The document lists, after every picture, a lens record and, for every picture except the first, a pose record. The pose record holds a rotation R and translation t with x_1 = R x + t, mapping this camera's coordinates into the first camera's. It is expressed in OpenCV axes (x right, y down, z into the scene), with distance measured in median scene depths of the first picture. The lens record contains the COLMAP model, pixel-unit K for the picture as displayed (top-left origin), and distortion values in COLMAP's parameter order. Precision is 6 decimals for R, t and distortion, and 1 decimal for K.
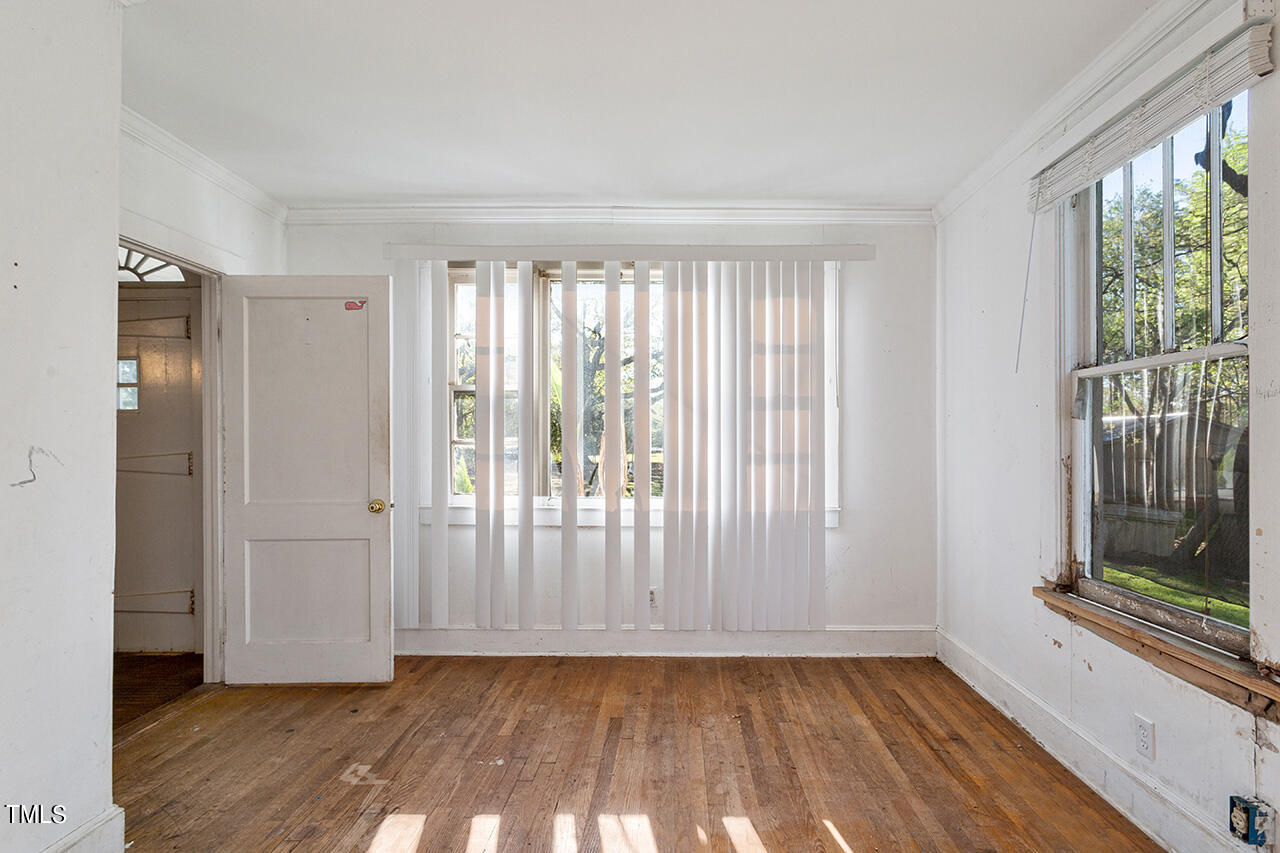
lens RADIAL K [[620.6, 0, 651.0], [0, 620.6, 436.1], [0, 0, 1]] dist [0.010244, -0.002832]
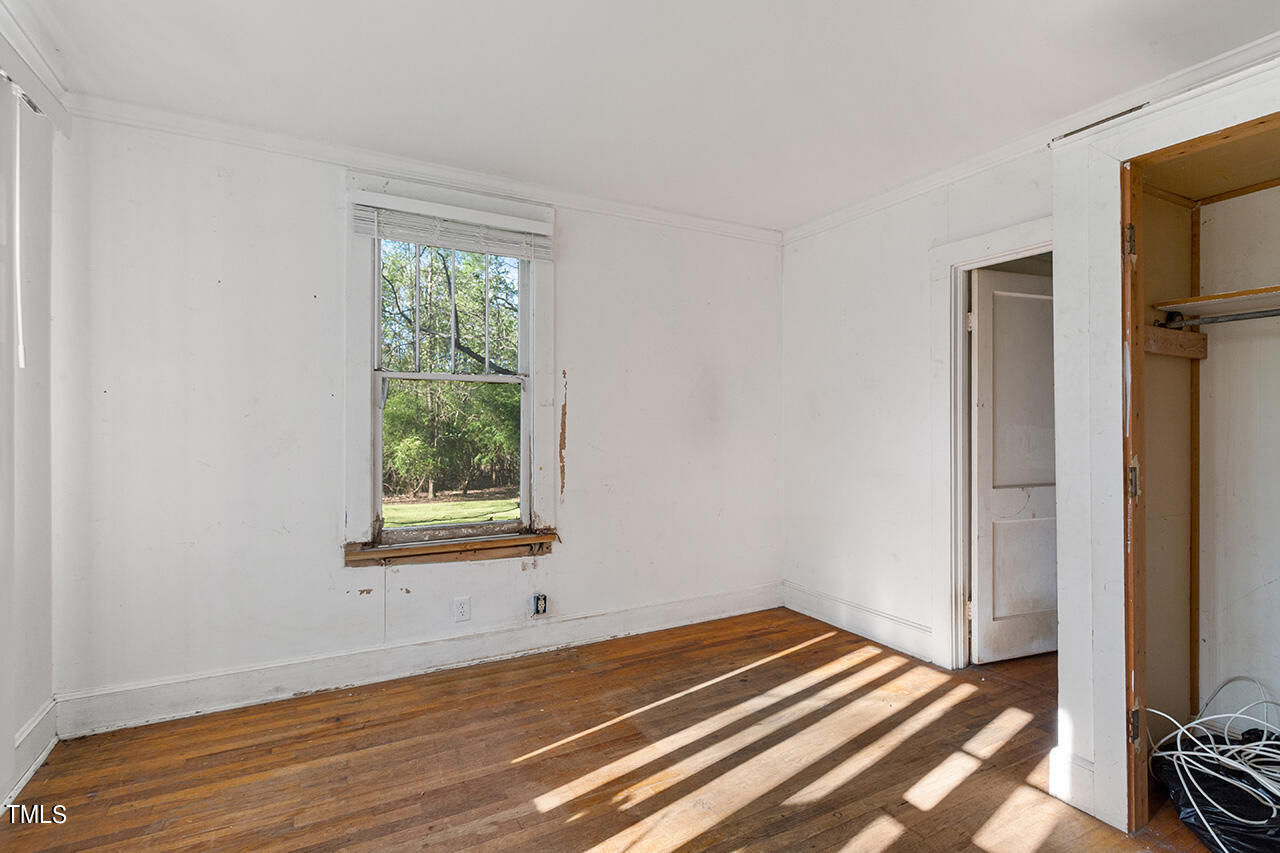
lens RADIAL K [[620.6, 0, 648.3], [0, 620.6, 421.8], [0, 0, 1]] dist [0.010244, -0.002832]
pose [[-0.505895, 0.003227, 0.862589, -0.674917], [-0.002468, 0.999983, -0.005189, 0.004458], [-0.862591, -0.004754, -0.505879, 1.125481]]
